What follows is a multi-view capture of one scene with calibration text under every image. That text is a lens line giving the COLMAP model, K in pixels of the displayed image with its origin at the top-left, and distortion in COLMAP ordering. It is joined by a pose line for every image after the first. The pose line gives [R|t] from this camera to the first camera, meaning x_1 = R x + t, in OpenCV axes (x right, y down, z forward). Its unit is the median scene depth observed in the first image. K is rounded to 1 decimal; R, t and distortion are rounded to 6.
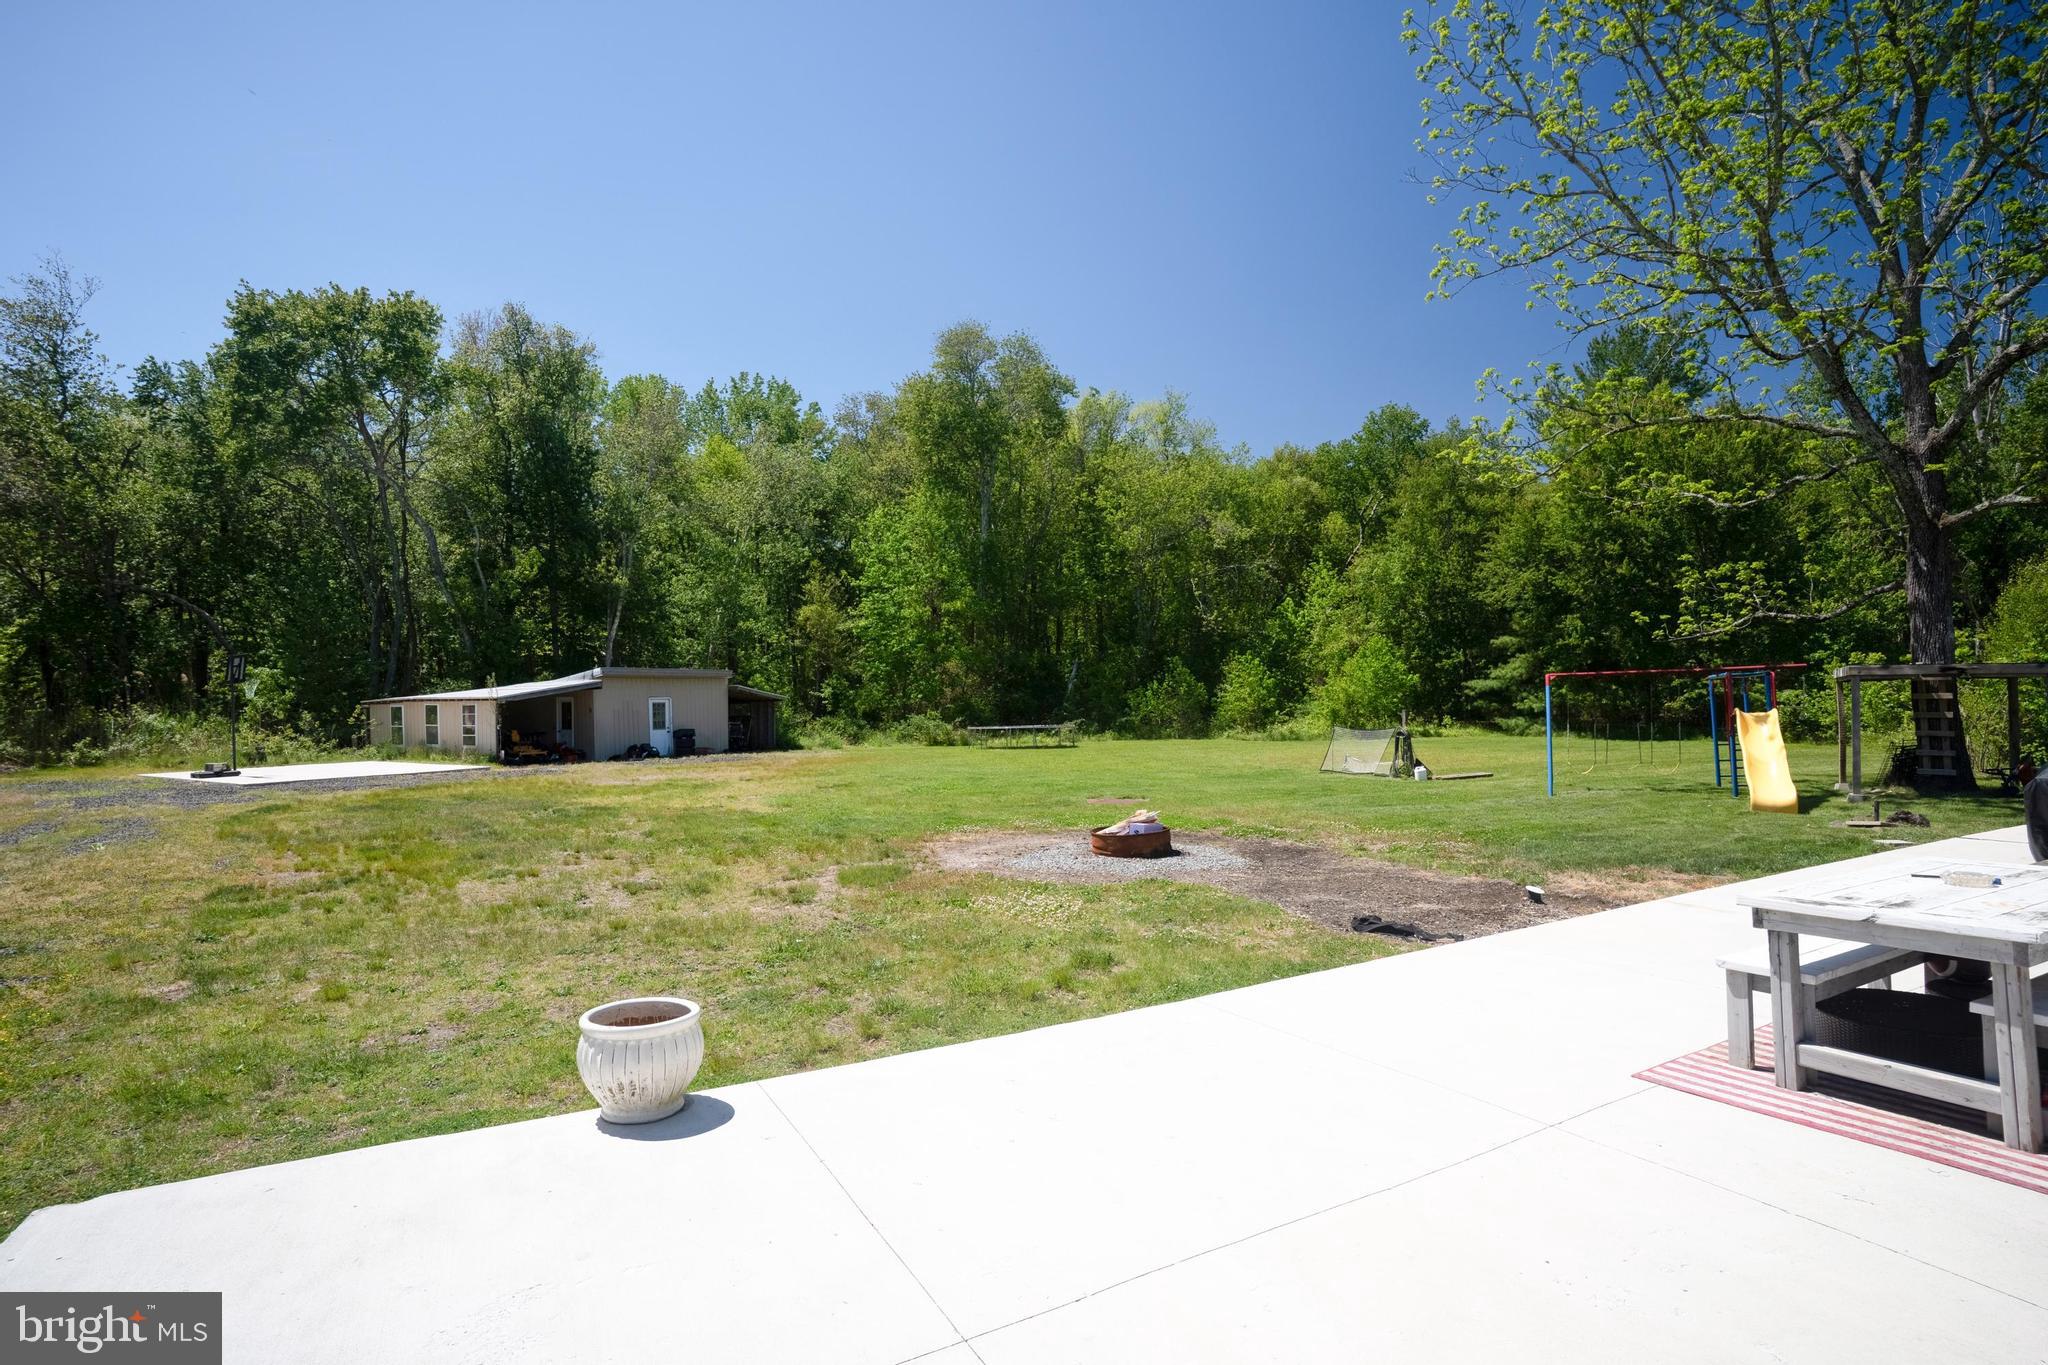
lens RADIAL K [[1028.8, 0, 1018.3], [0, 1028.8, 679.4], [0, 0, 1]] dist [-0.062434, 0.032479]
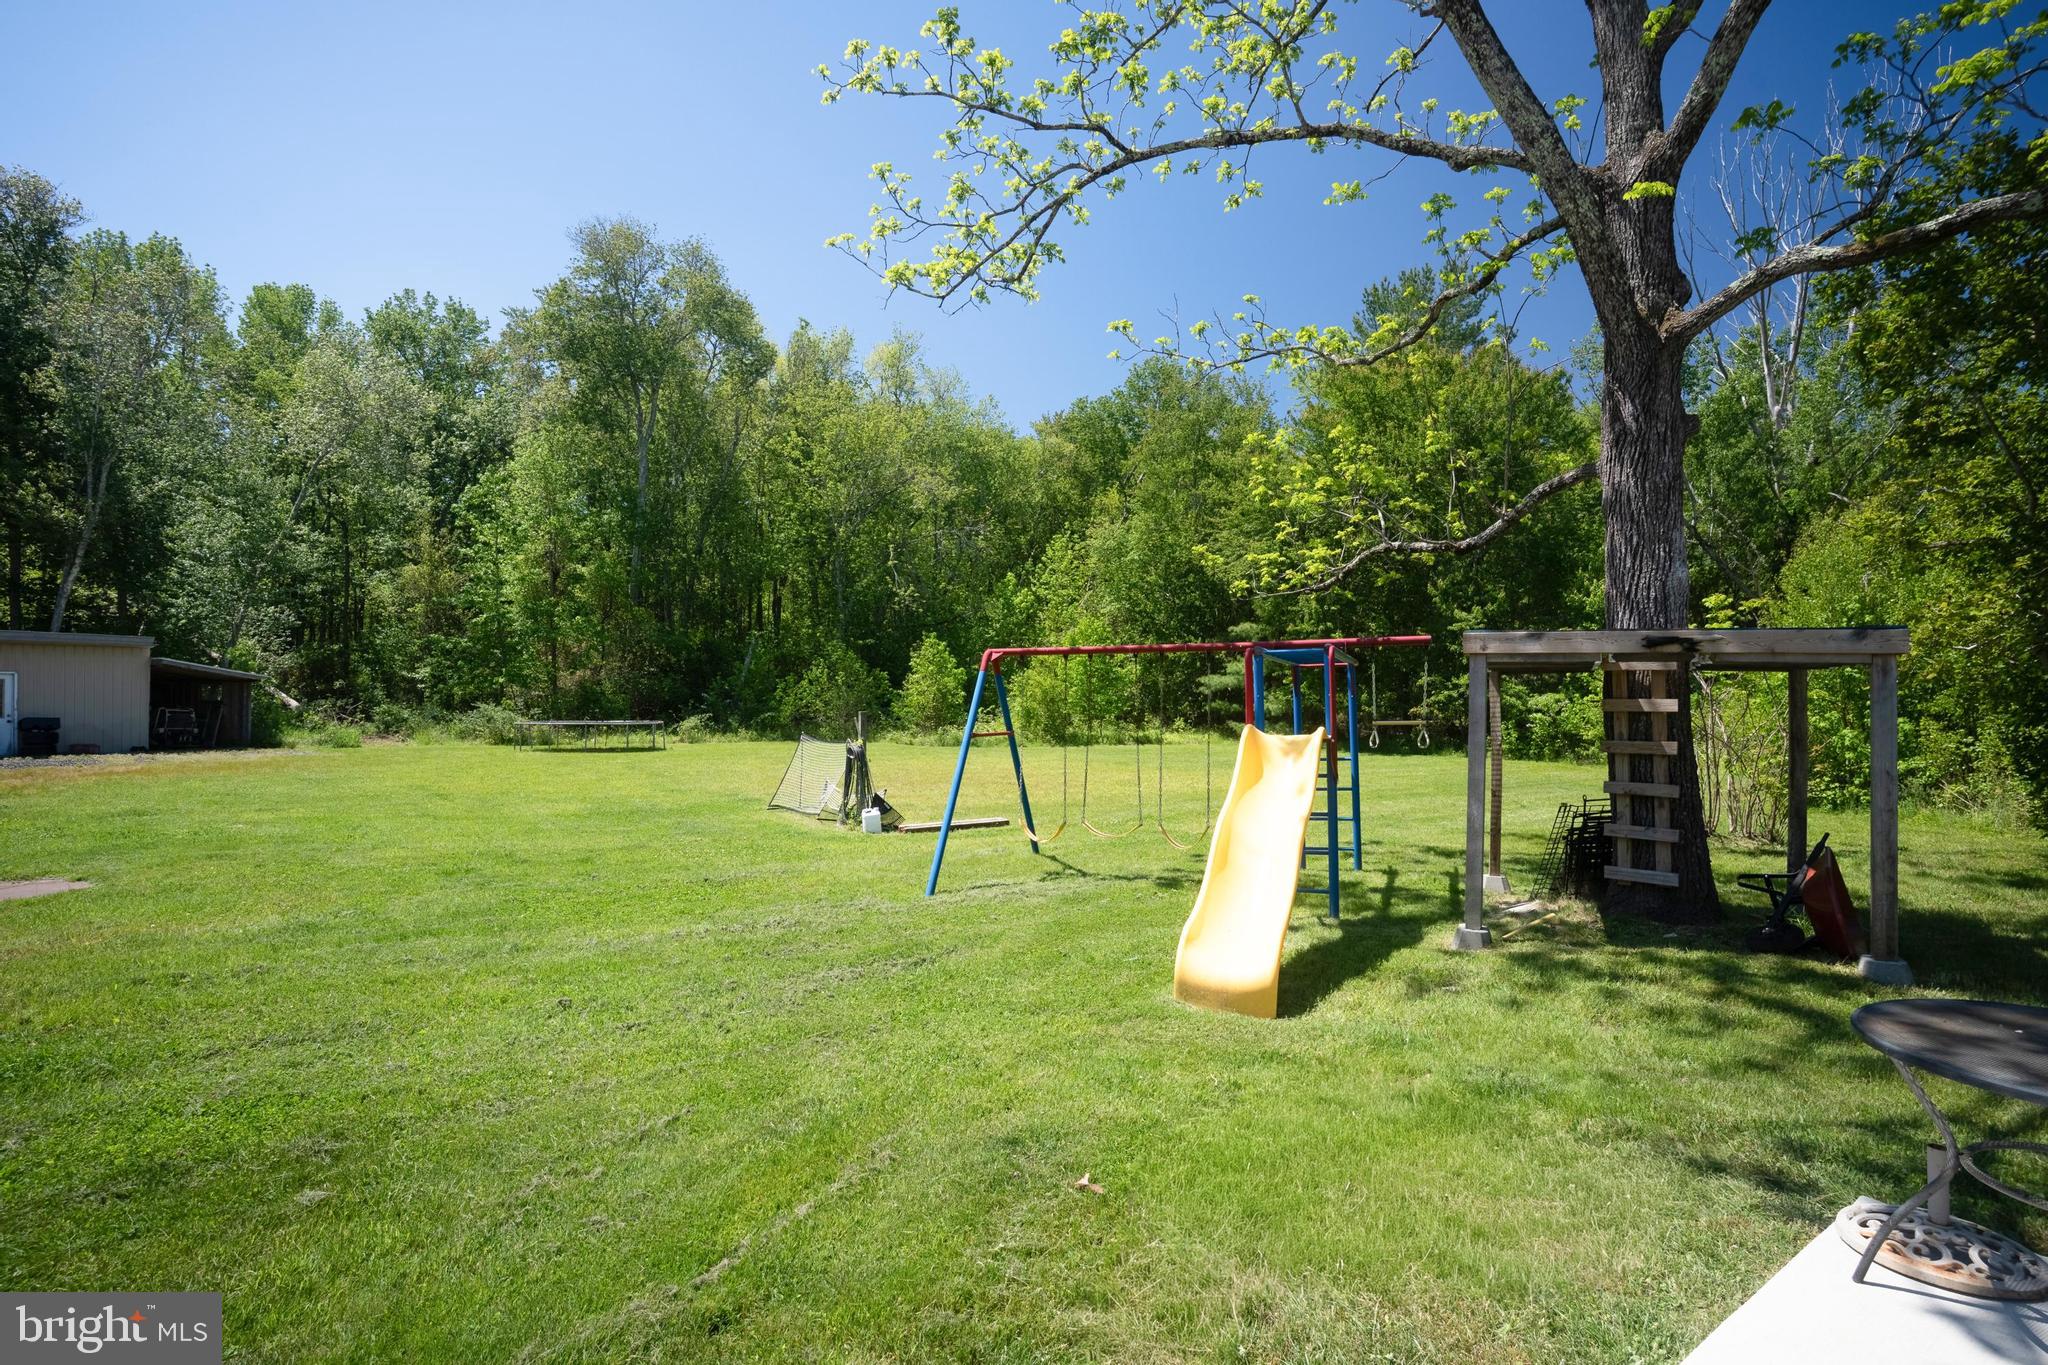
lens RADIAL K [[1019.1, 0, 1009.4], [0, 1019.1, 676.5], [0, 0, 1]] dist [-0.041090, 0.000140]
pose [[0.993728, 0.021264, 0.109780, 0.225911], [-0.021723, 0.999760, 0.002988, 0.003254], [-0.109691, -0.005354, 0.993951, 0.225575]]
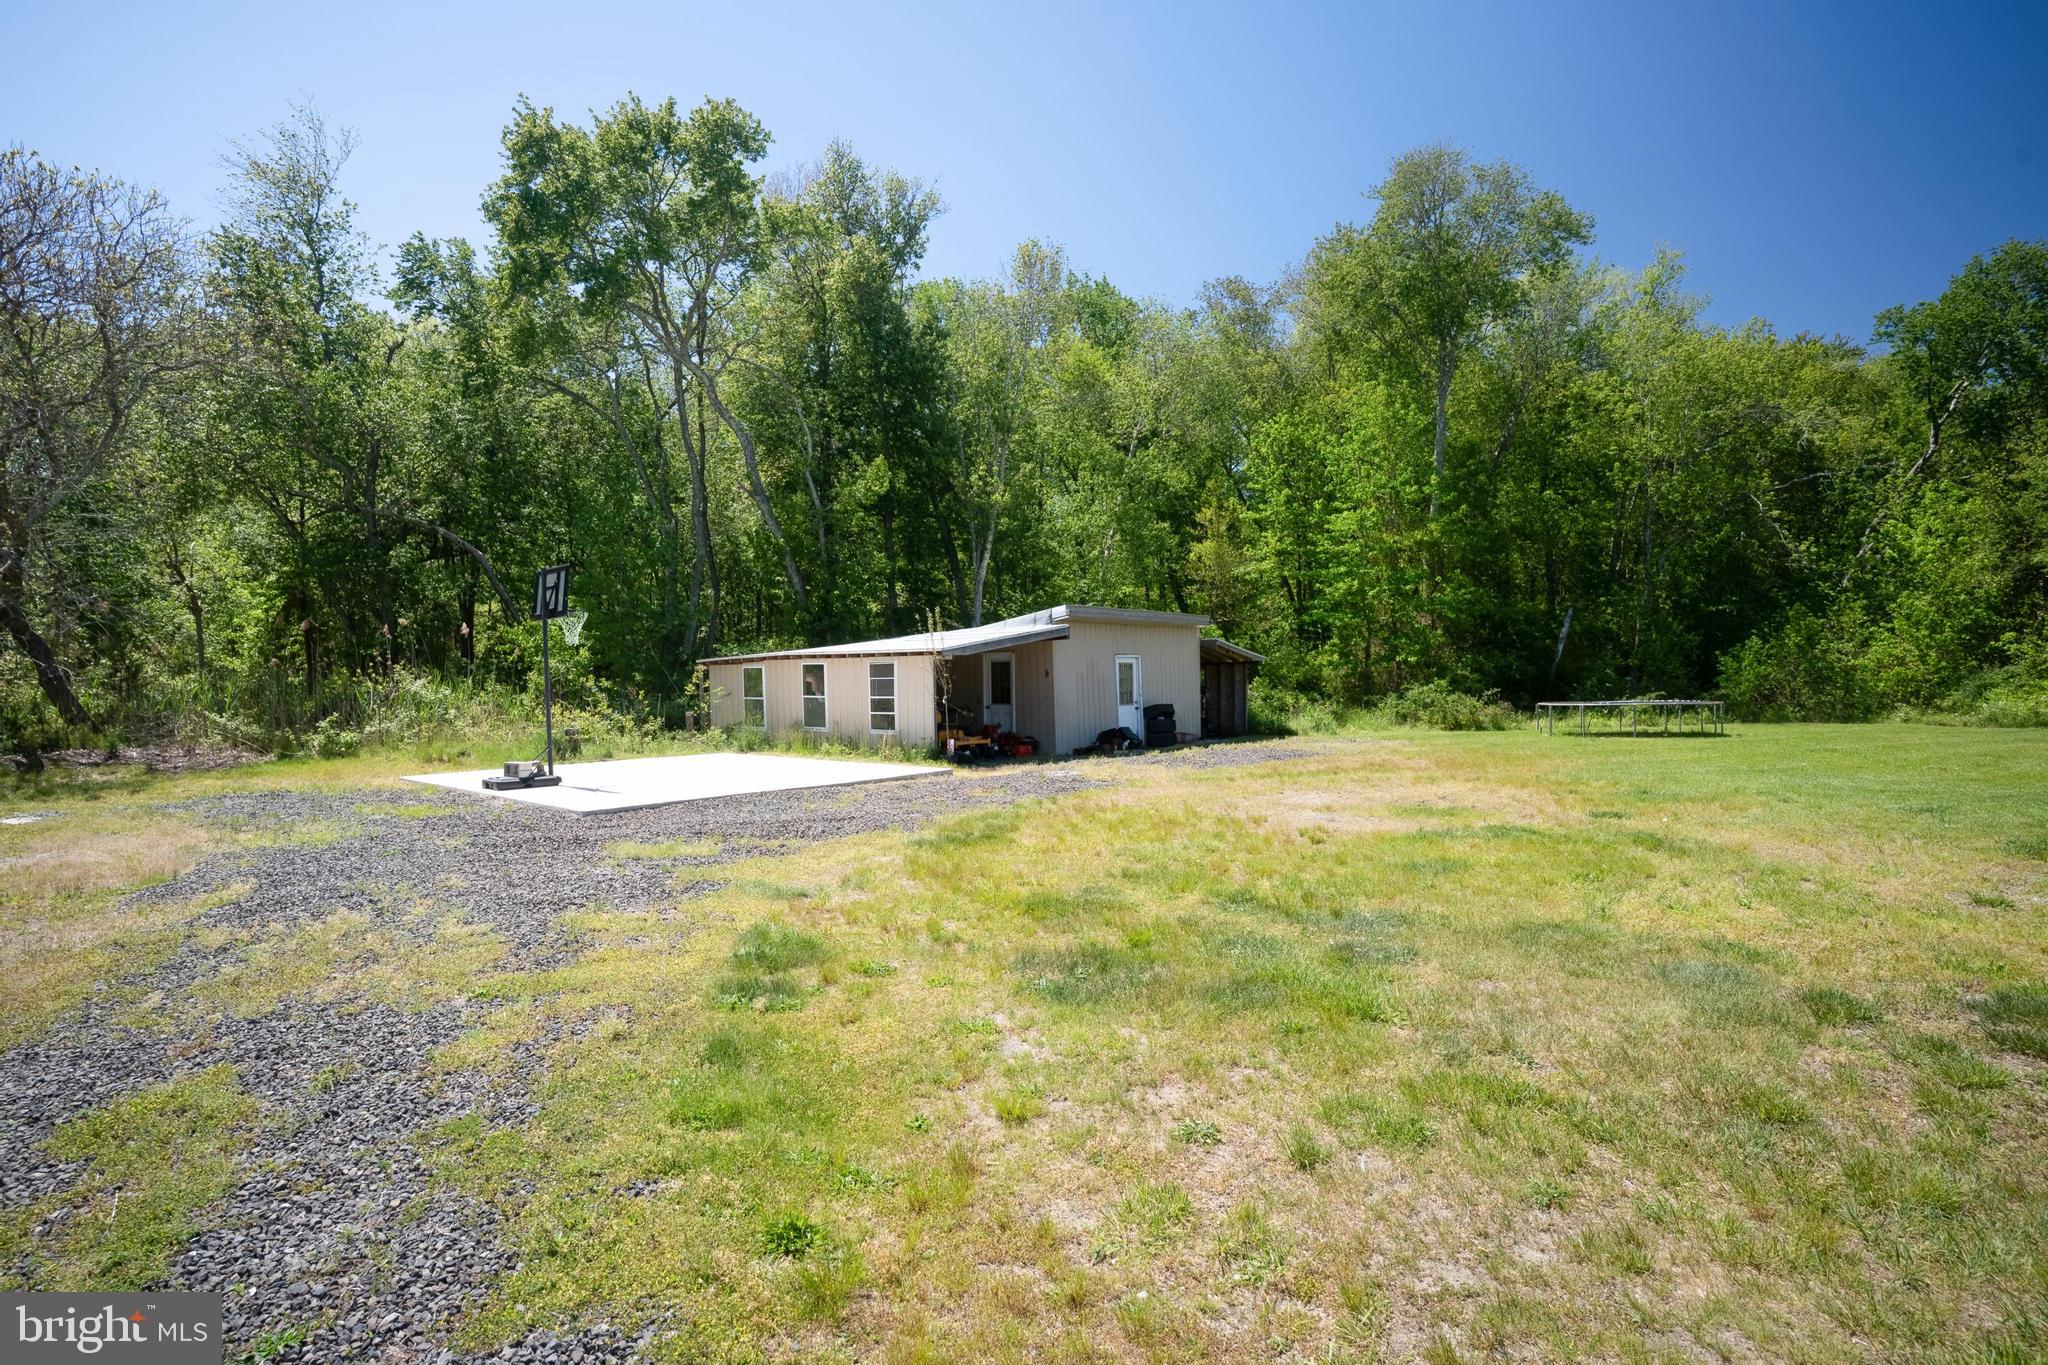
lens RADIAL K [[1028.8, 0, 1018.3], [0, 1028.8, 679.4], [0, 0, 1]] dist [-0.062434, 0.032479]
pose [[0.984054, 0.001397, -0.177865, -0.264523], [0.002567, 0.999753, 0.022053, 0.016149], [0.177852, -0.022158, 0.983808, 0.304903]]
